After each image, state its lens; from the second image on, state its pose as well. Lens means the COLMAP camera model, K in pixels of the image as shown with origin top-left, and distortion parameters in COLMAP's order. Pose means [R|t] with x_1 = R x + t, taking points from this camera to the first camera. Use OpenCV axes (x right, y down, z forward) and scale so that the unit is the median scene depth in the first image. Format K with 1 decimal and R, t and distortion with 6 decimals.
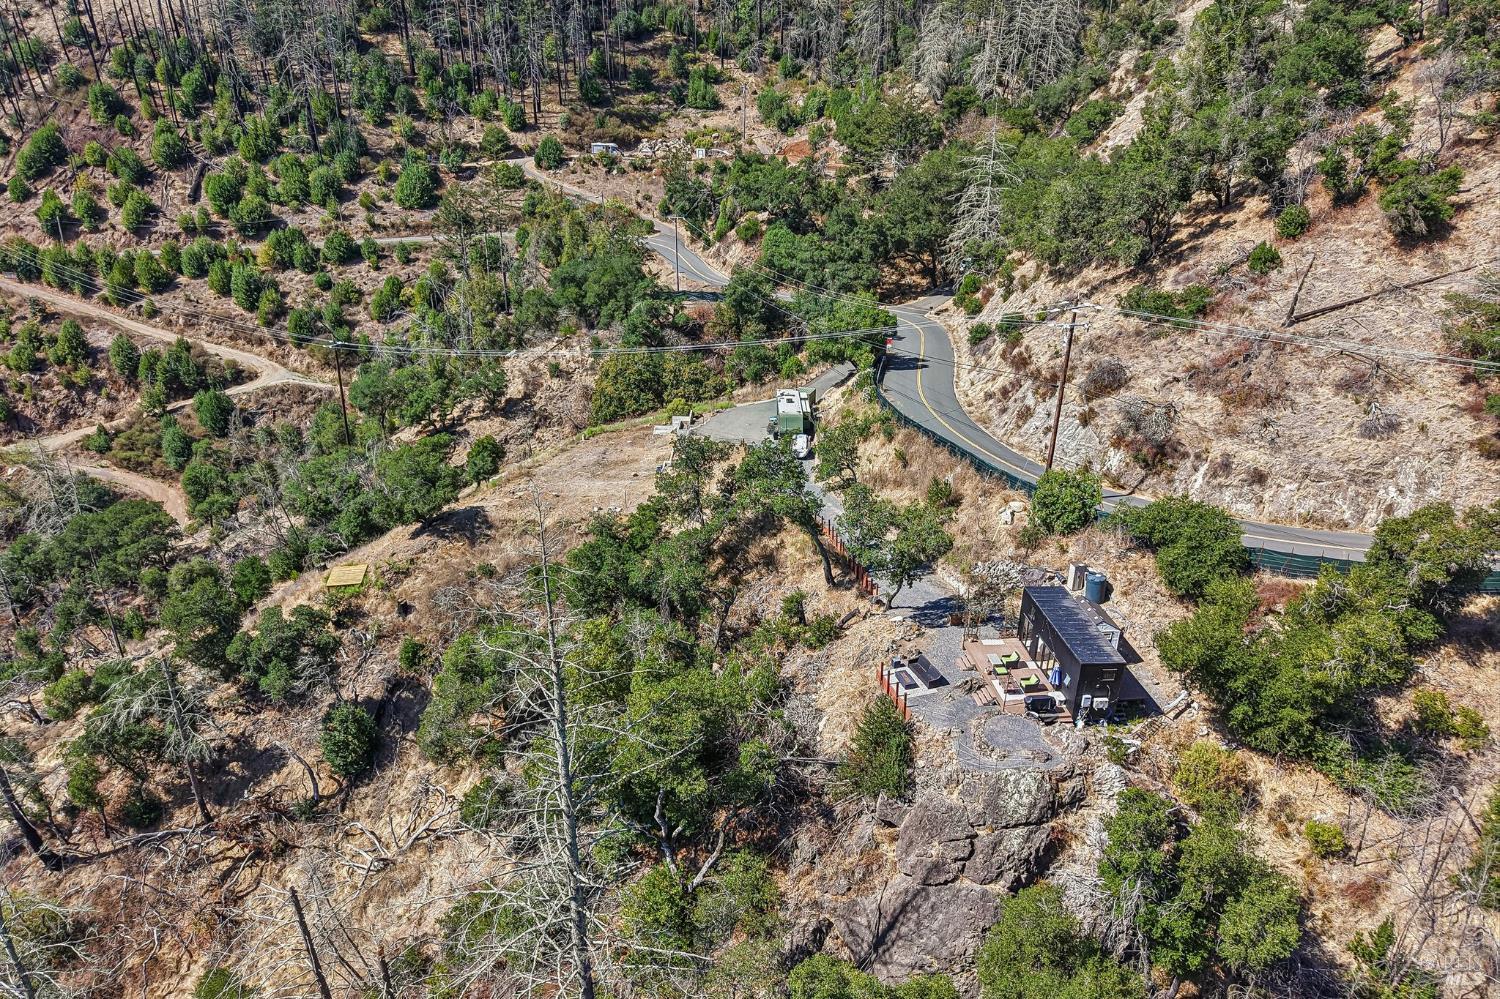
lens RADIAL K [[997.3, 0, 750.4], [0, 997.3, 497.8], [0, 0, 1]] dist [0.025592, -0.025816]
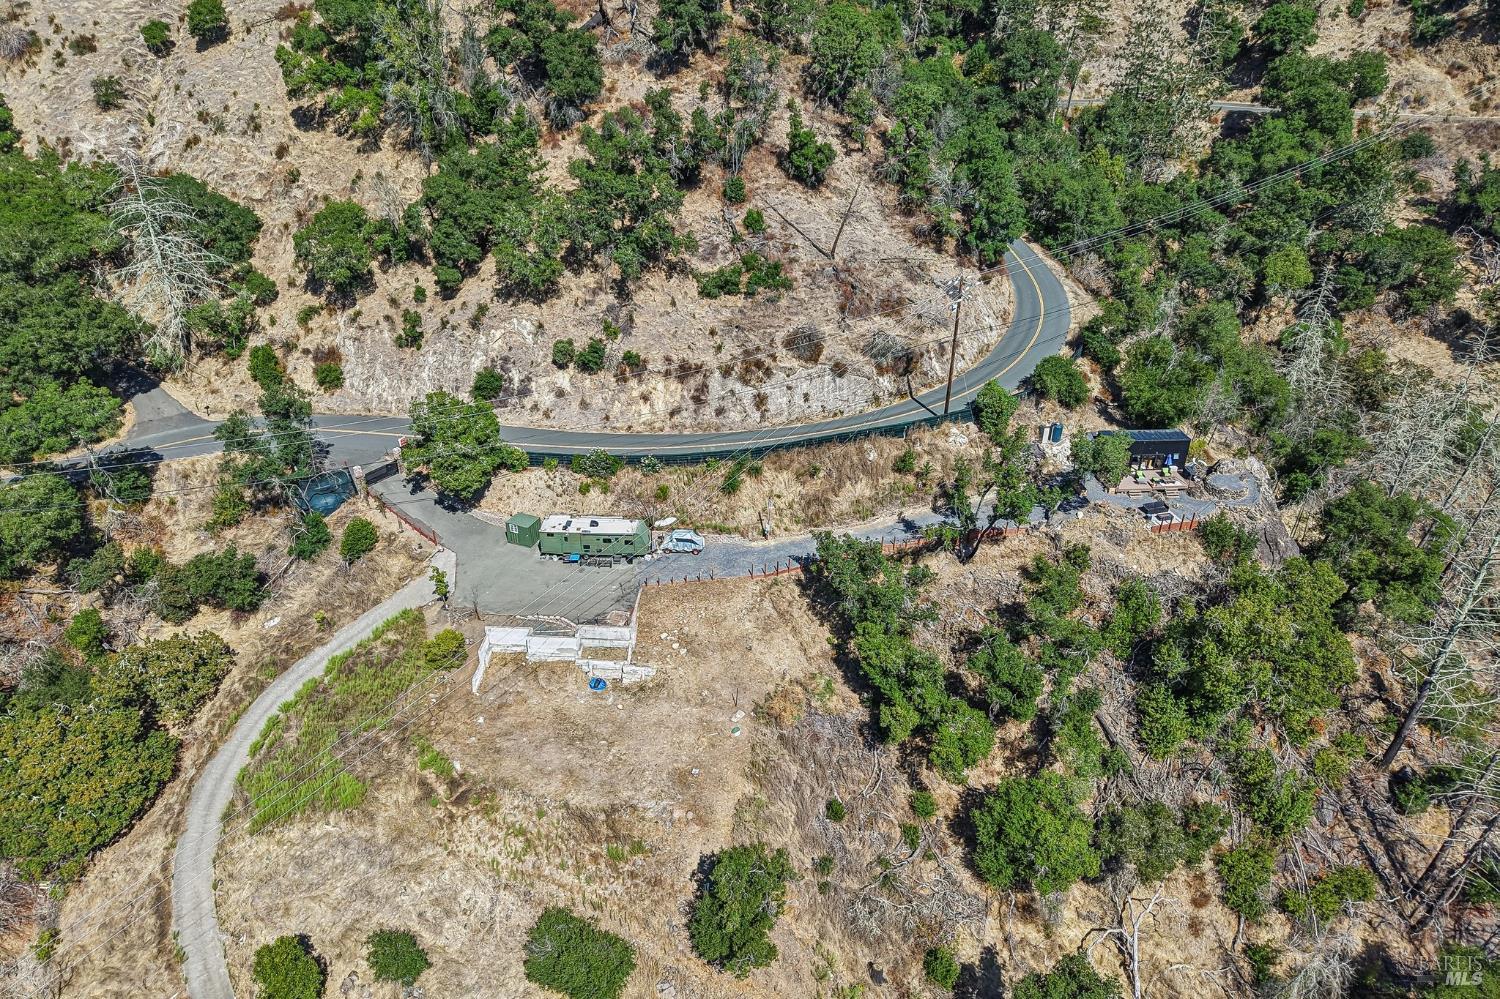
lens RADIAL K [[997.3, 0, 754.3], [0, 997.3, 496.6], [0, 0, 1]] dist [0.025592, -0.025816]
pose [[0.031696, -0.496785, 0.867295, -0.922722], [0.380085, 0.808532, 0.449235, -0.605087], [-0.924408, 0.315406, 0.214448, 0.935104]]
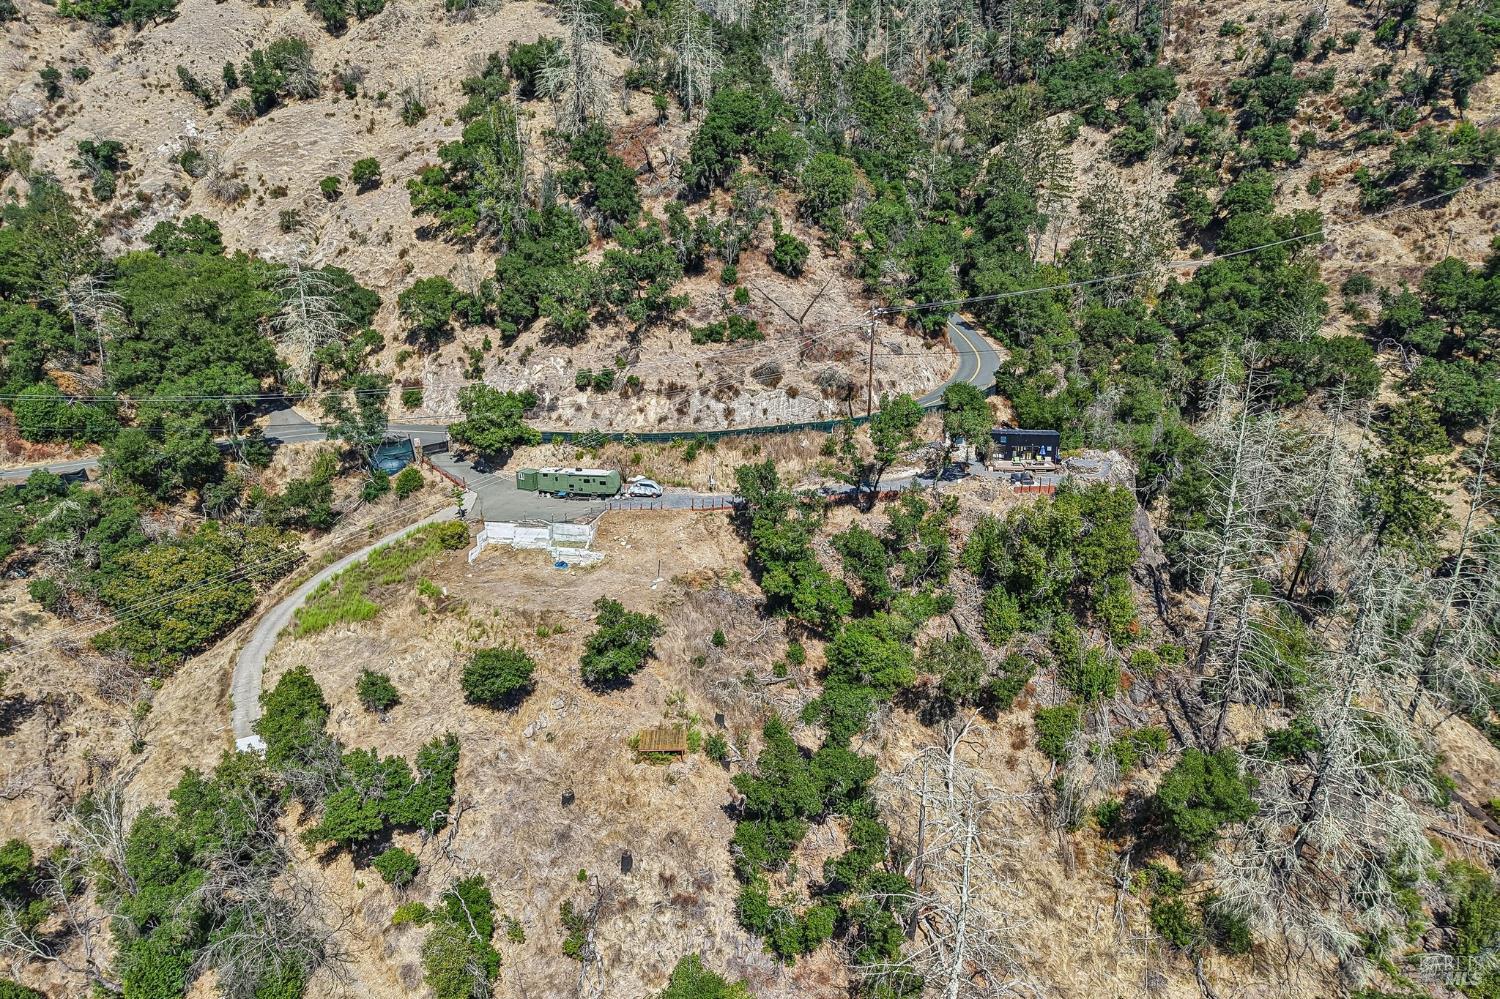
lens RADIAL K [[997.3, 0, 757.4], [0, 997.3, 495.3], [0, 0, 1]] dist [0.025592, -0.025816]
pose [[0.147995, -0.283828, 0.947385, -1.360003], [0.383602, 0.899414, 0.209532, -0.312670], [-0.911563, 0.332409, 0.241986, 0.759052]]
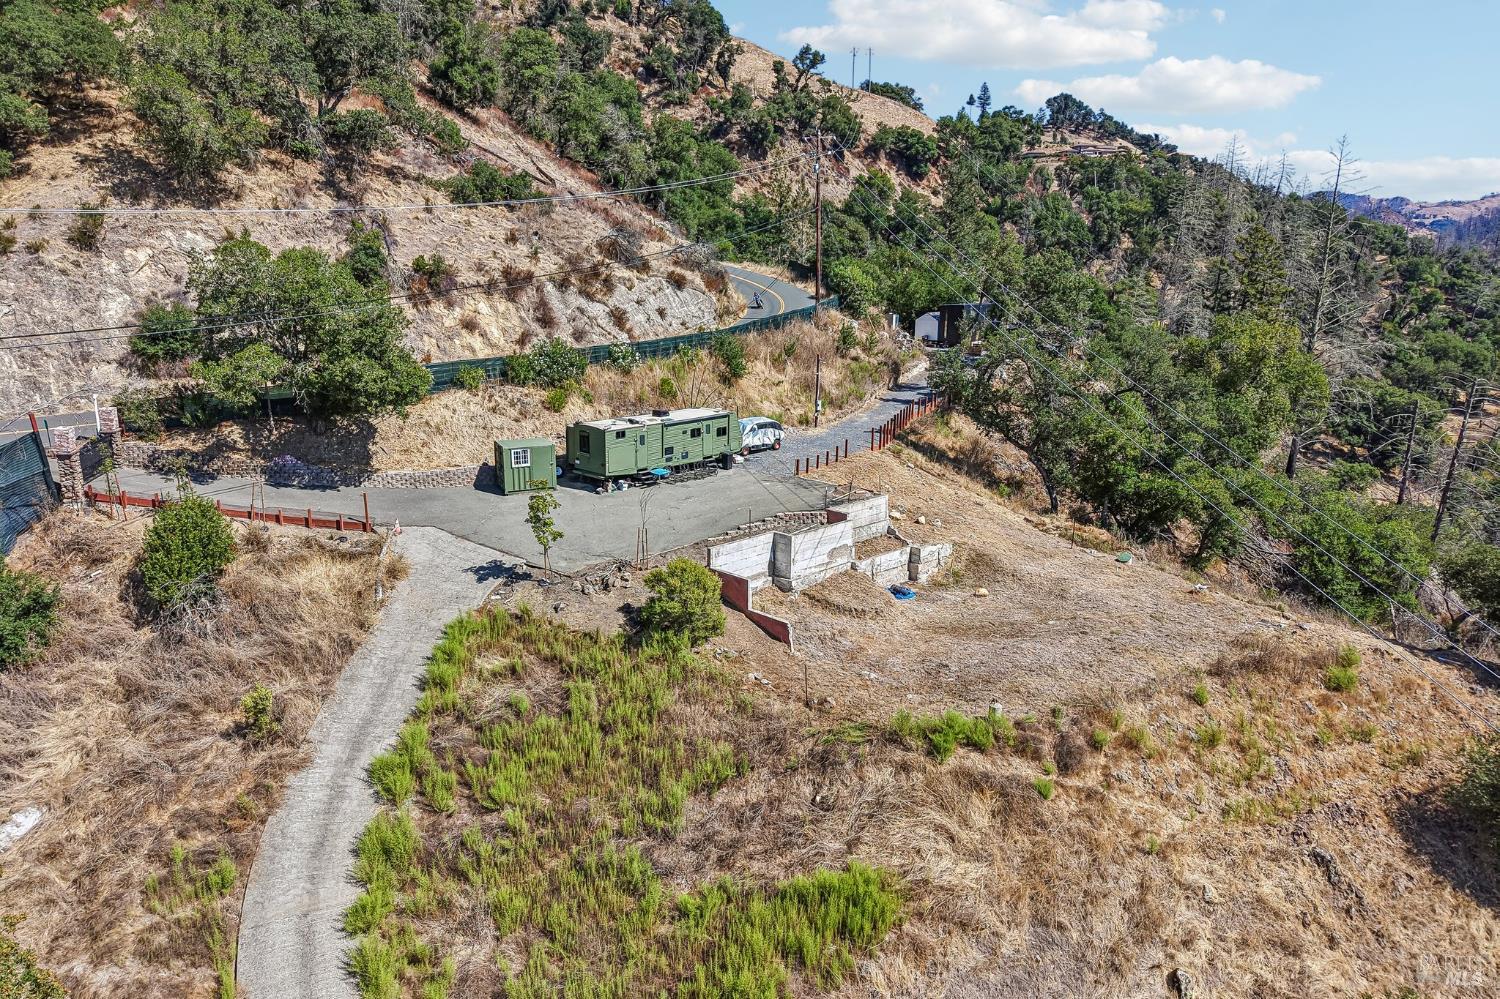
lens RADIAL K [[997.3, 0, 743.9], [0, 997.3, 494.8], [0, 0, 1]] dist [0.025592, -0.025816]
pose [[-0.720662, -0.175193, 0.670786, -0.434811], [0.257387, 0.830785, 0.493506, -0.396953], [-0.643738, 0.528303, -0.553623, 1.719245]]
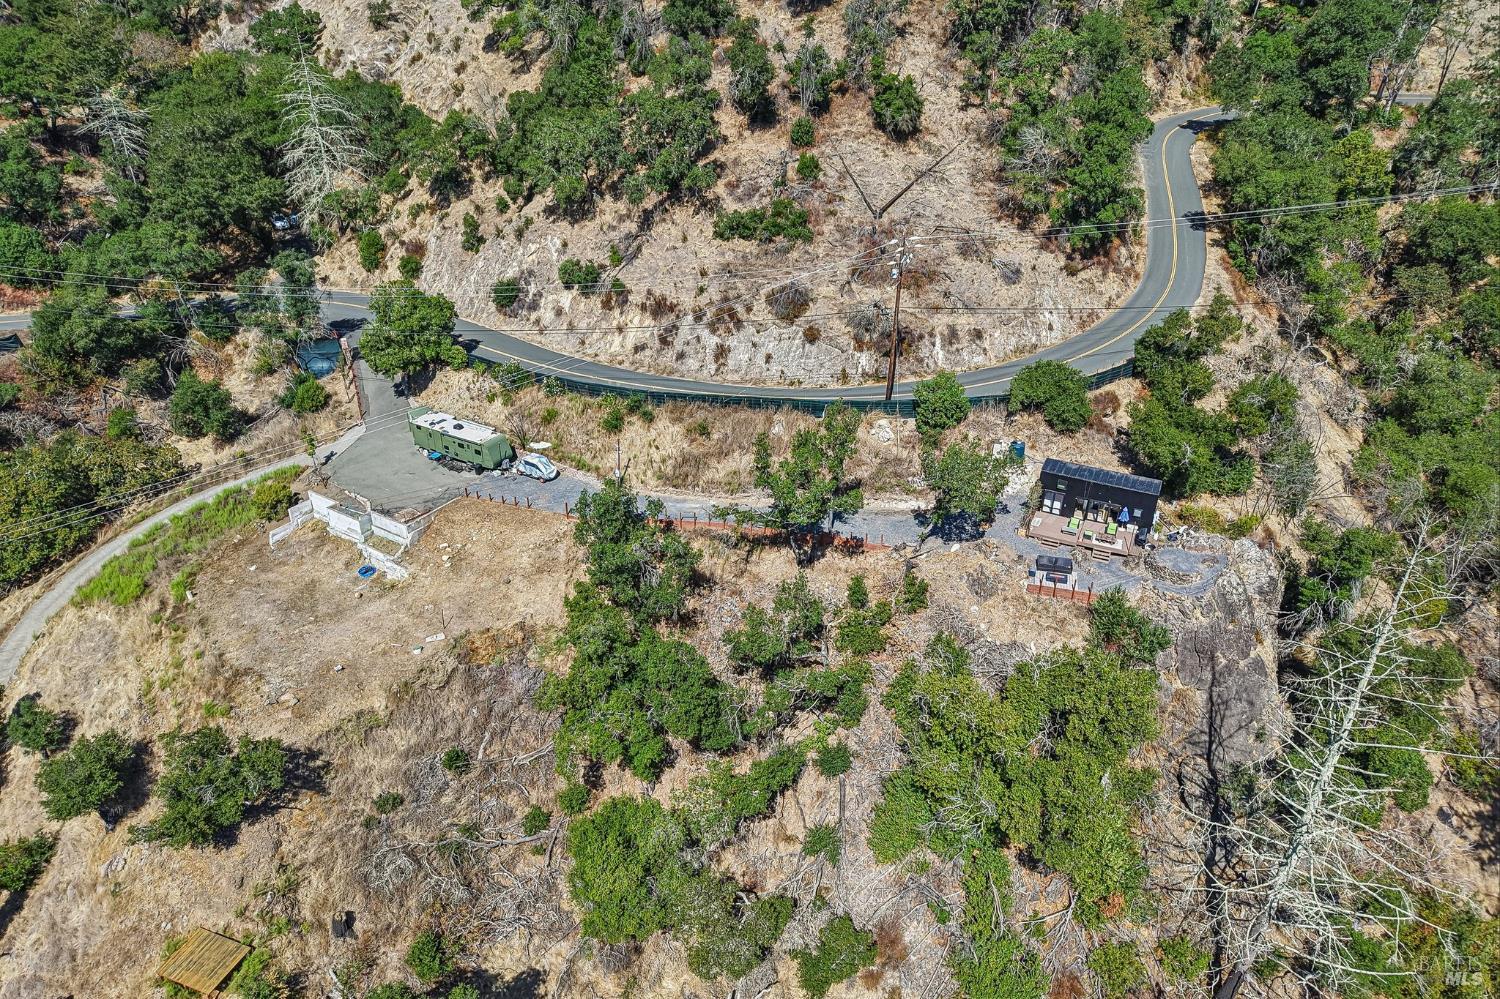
lens RADIAL K [[997.3, 0, 755.4], [0, 997.3, 500.0], [0, 0, 1]] dist [0.025592, -0.025816]
pose [[0.510217, -0.425731, 0.747282, -0.664552], [0.330516, 0.899224, 0.286629, -0.273593], [-0.794001, 0.100745, 0.599510, 0.415462]]
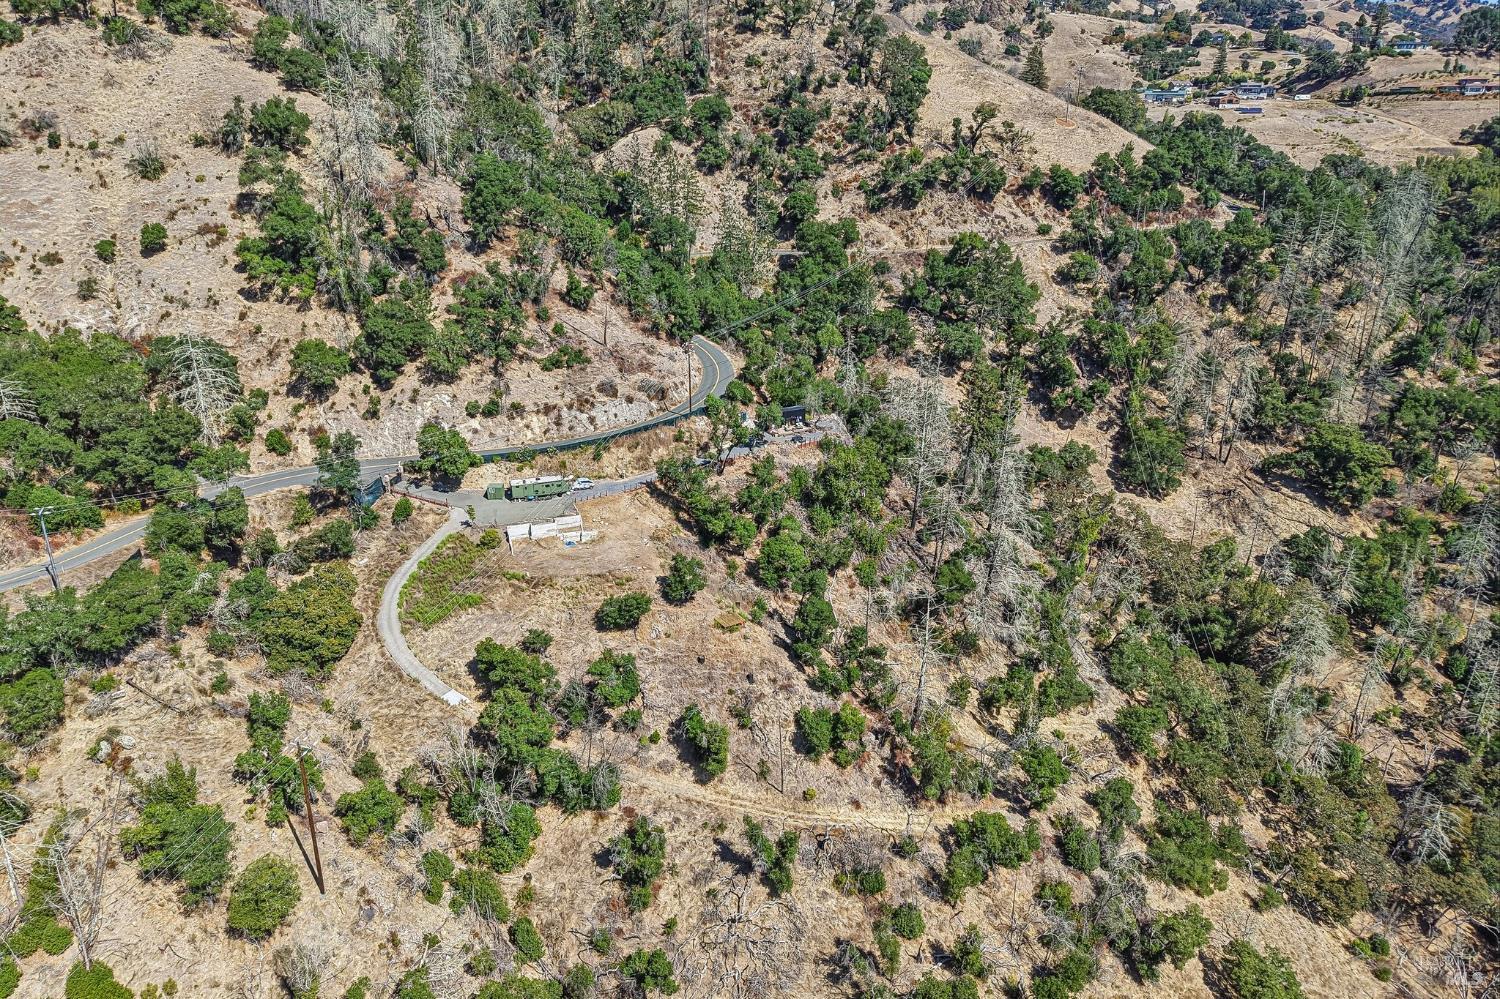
lens RADIAL K [[997.3, 0, 759.3], [0, 997.3, 481.2], [0, 0, 1]] dist [0.025592, -0.025816]
pose [[-0.376127, -0.332449, 0.864874, -2.048474], [0.351778, 0.812293, 0.465223, -0.986930], [-0.857194, 0.479227, -0.188577, 1.362496]]
